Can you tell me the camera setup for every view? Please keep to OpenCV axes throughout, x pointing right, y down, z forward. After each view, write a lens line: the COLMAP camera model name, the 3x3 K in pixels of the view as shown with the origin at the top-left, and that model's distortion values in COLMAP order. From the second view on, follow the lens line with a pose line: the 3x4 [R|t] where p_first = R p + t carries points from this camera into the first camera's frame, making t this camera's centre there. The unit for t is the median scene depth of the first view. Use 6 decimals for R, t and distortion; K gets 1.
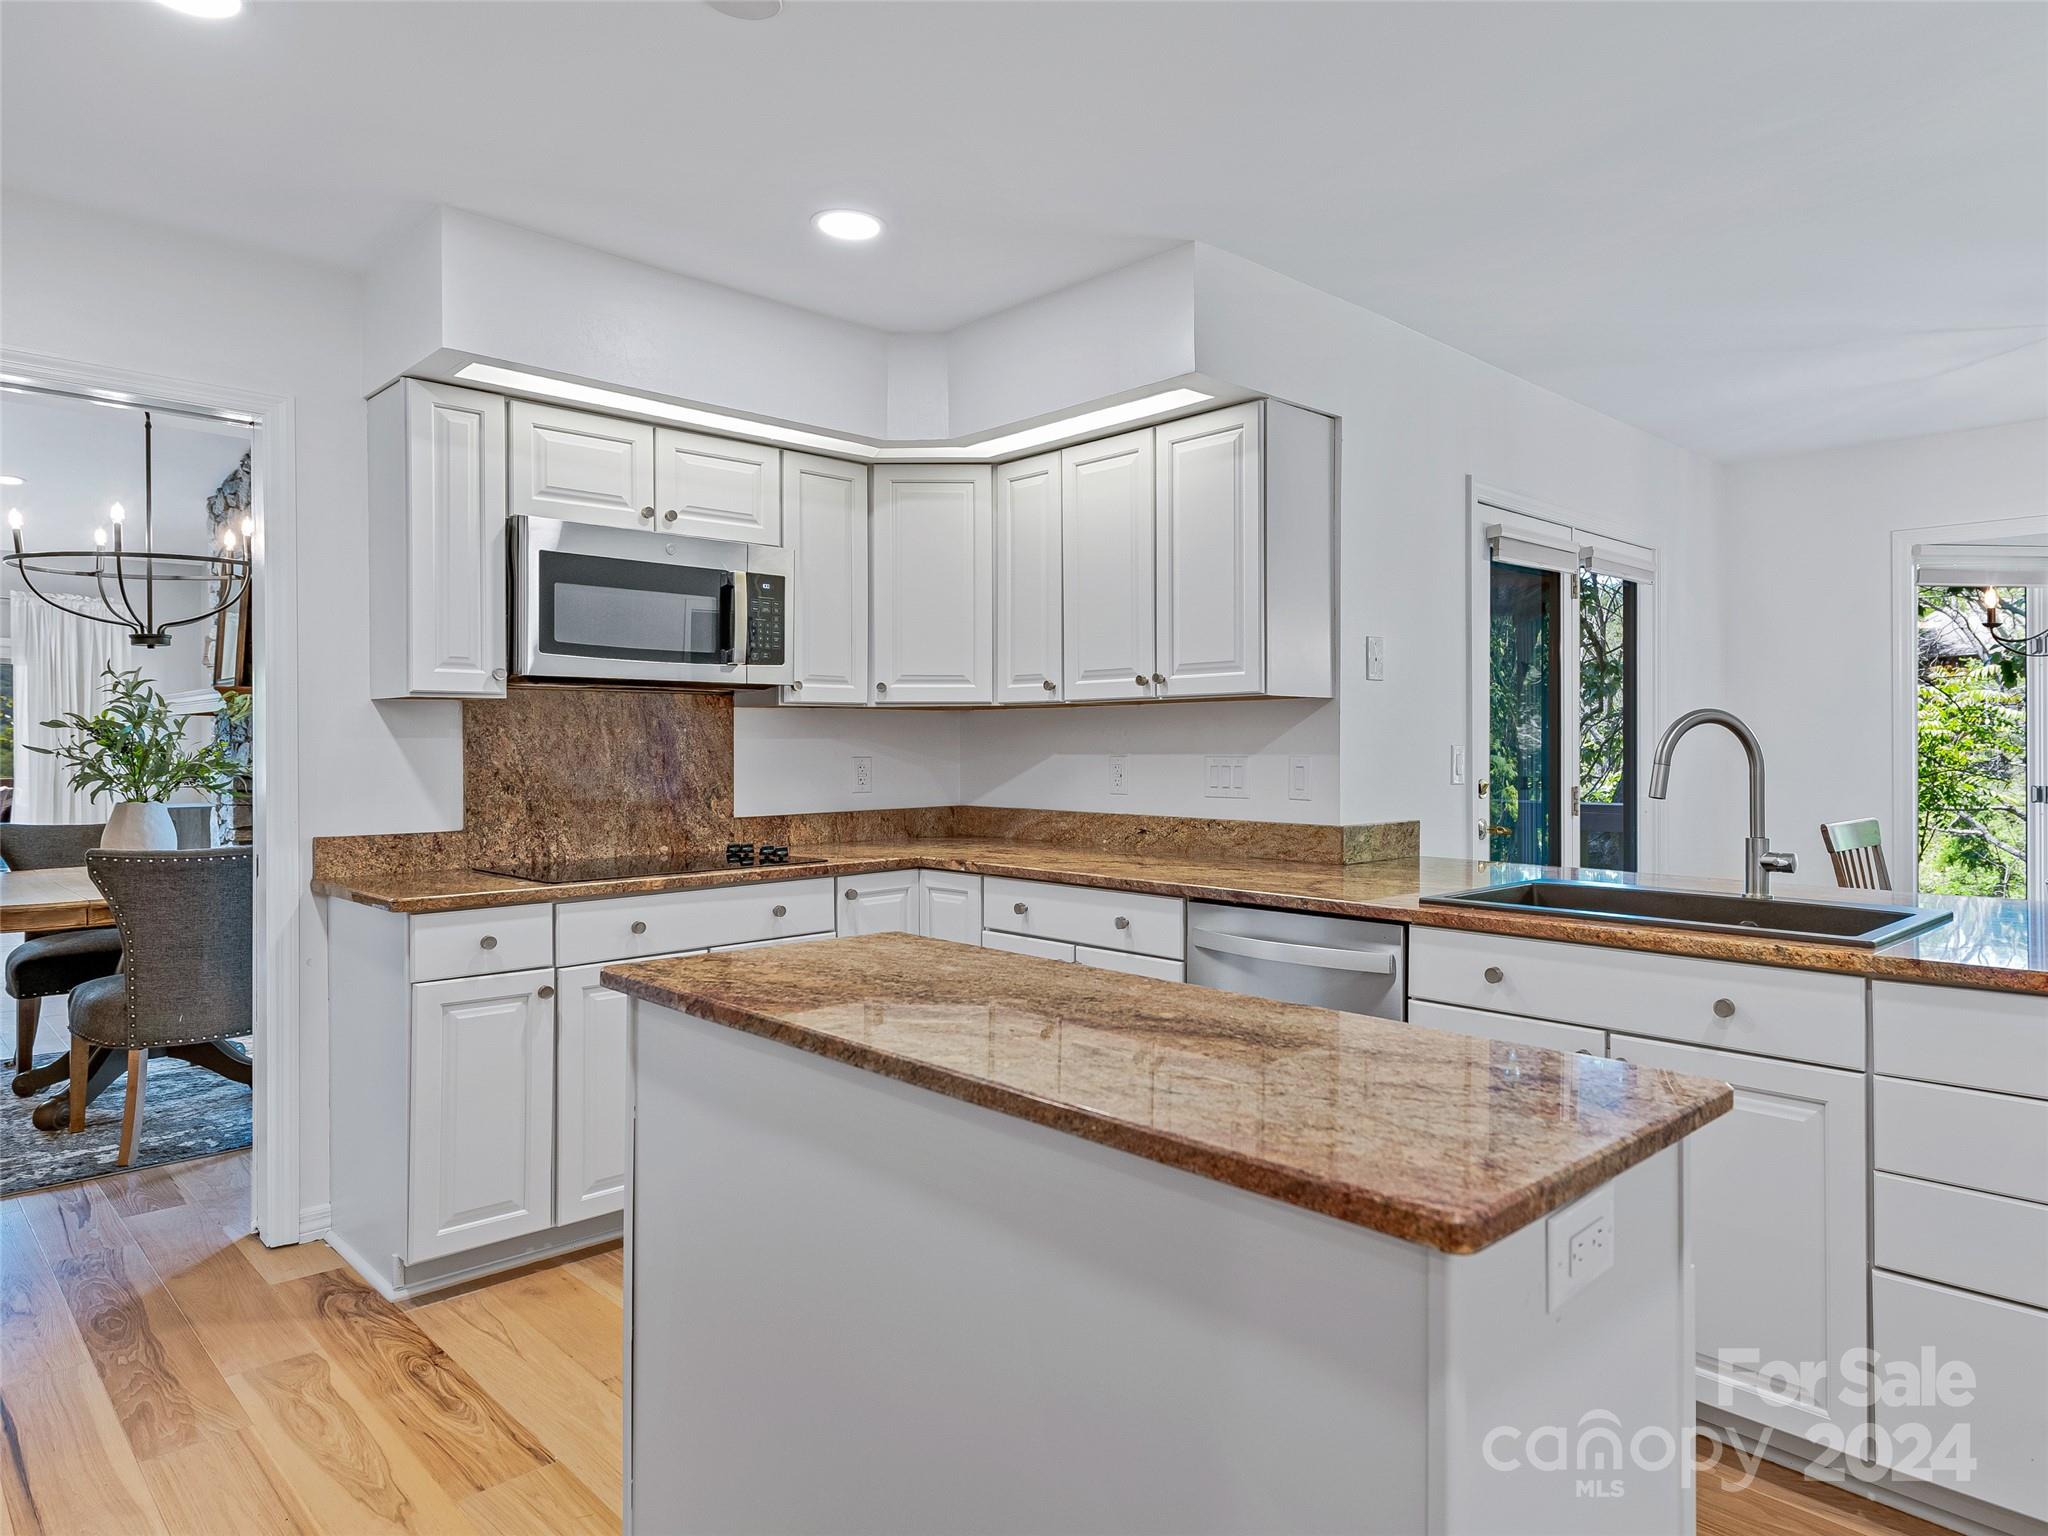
lens RADIAL K [[1234.8, 0, 1110.8], [0, 1234.8, 755.7], [0, 0, 1]] dist [0.011033, -0.001665]
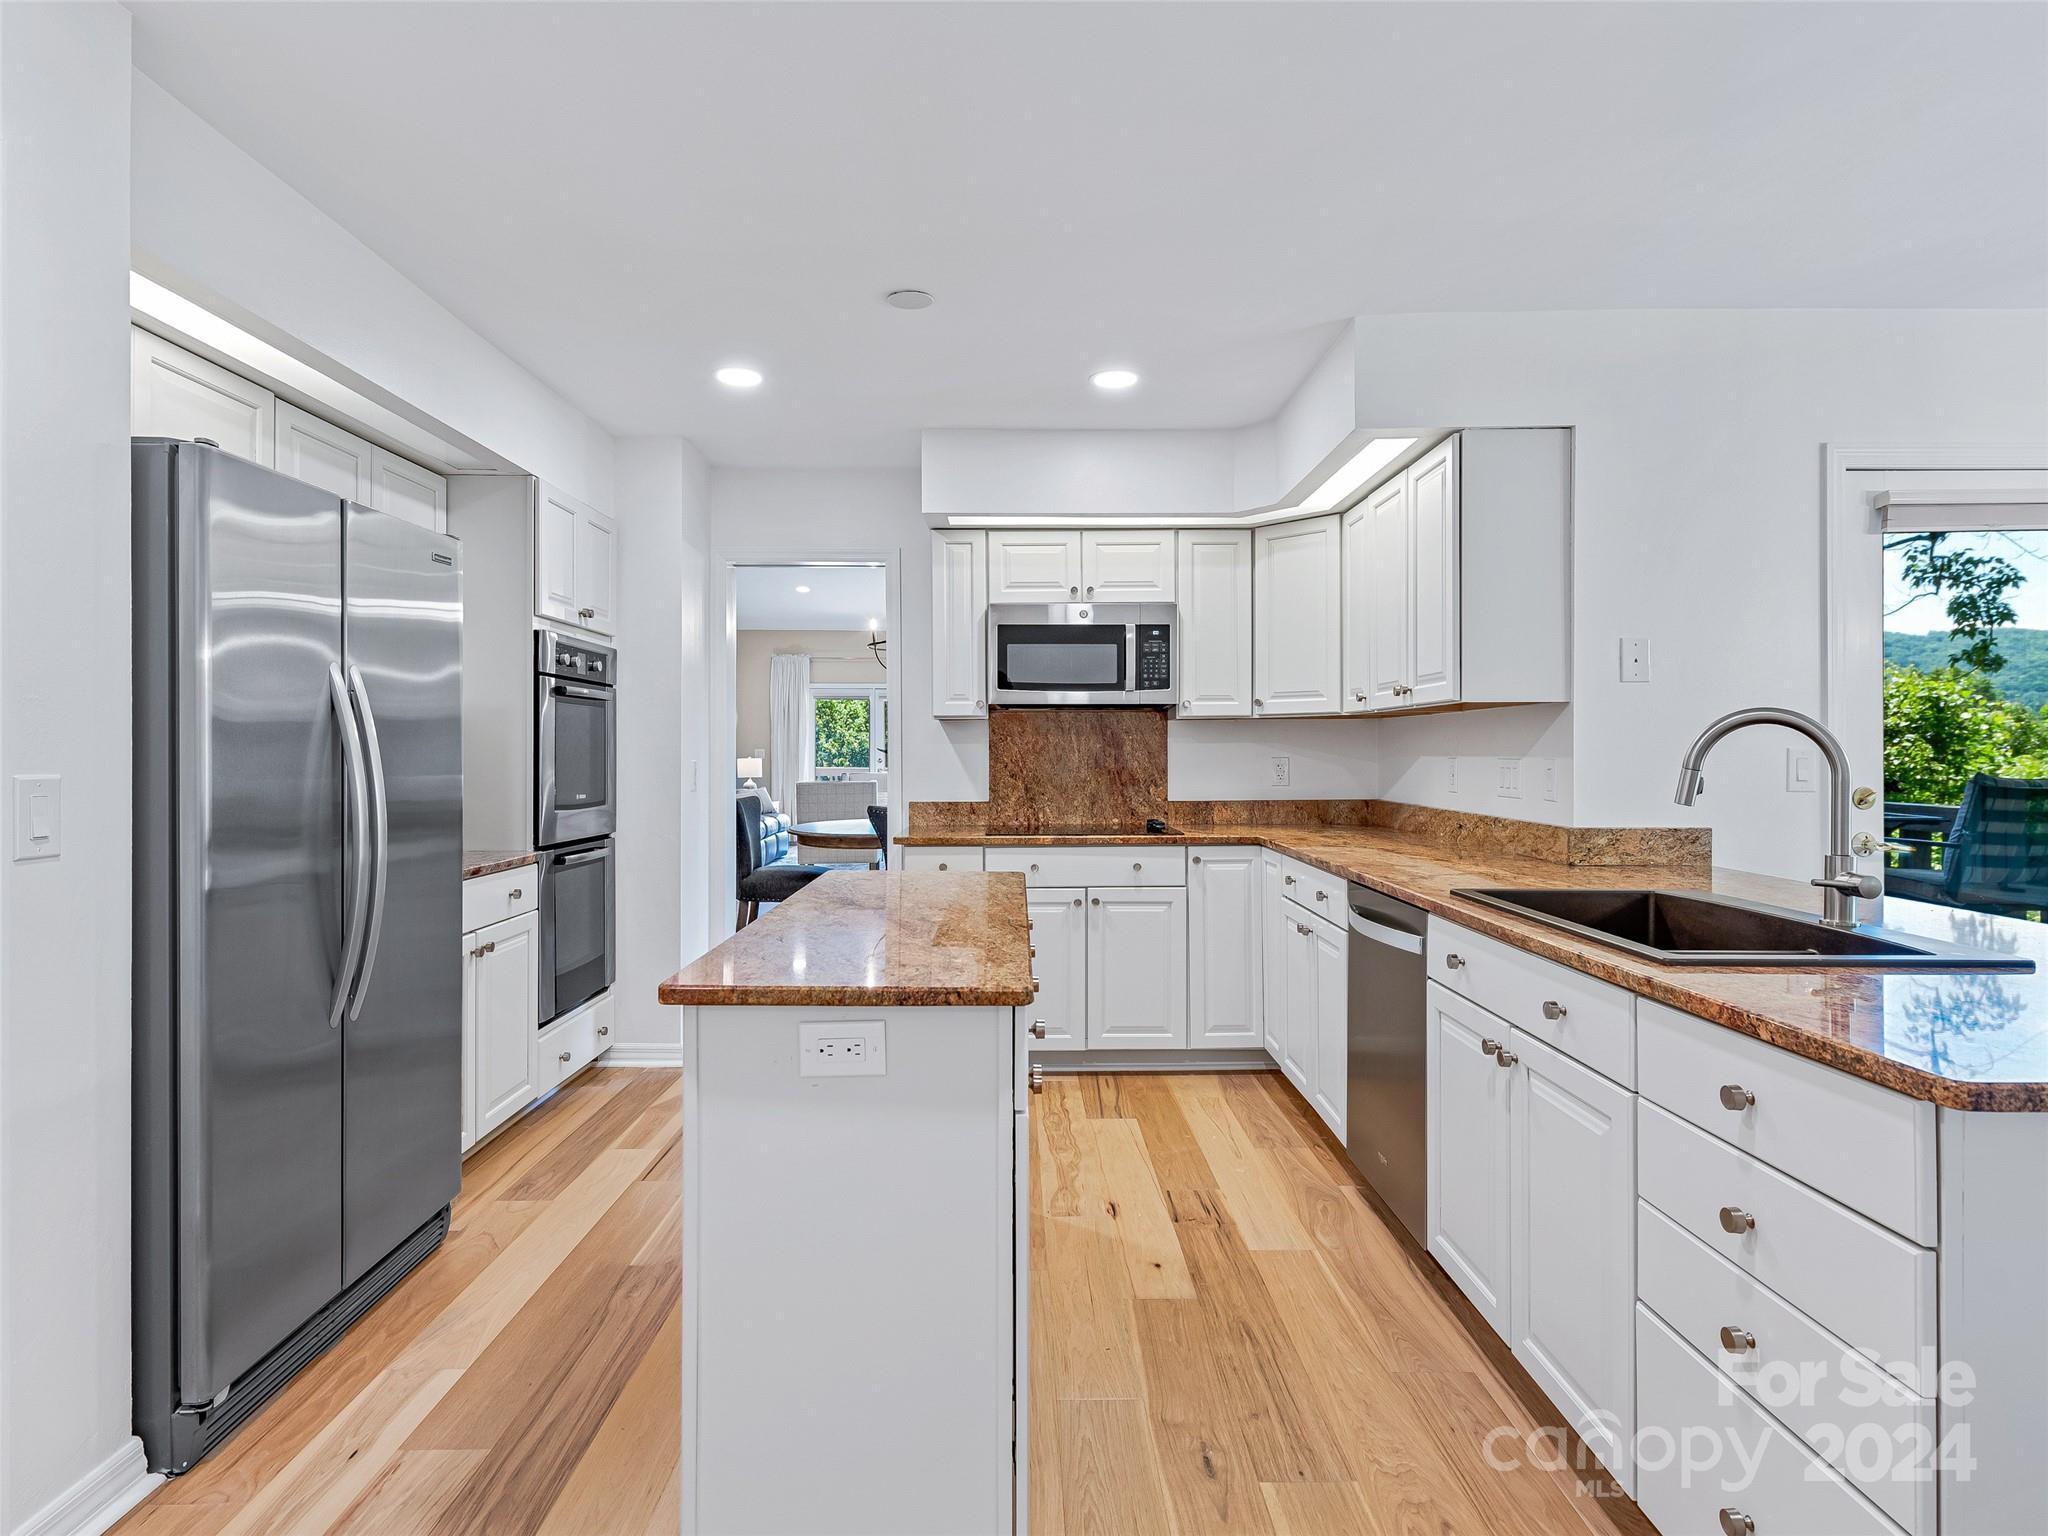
lens RADIAL K [[1063.0, 0, 1010.1], [0, 1063.0, 744.2], [0, 0, 1]] dist [0.020247, -0.010863]
pose [[0.707481, -0.002639, -0.706728, 0.446901], [-0.006403, 0.999928, -0.010144, 0.000352], [0.706703, 0.011702, 0.707413, 0.047865]]
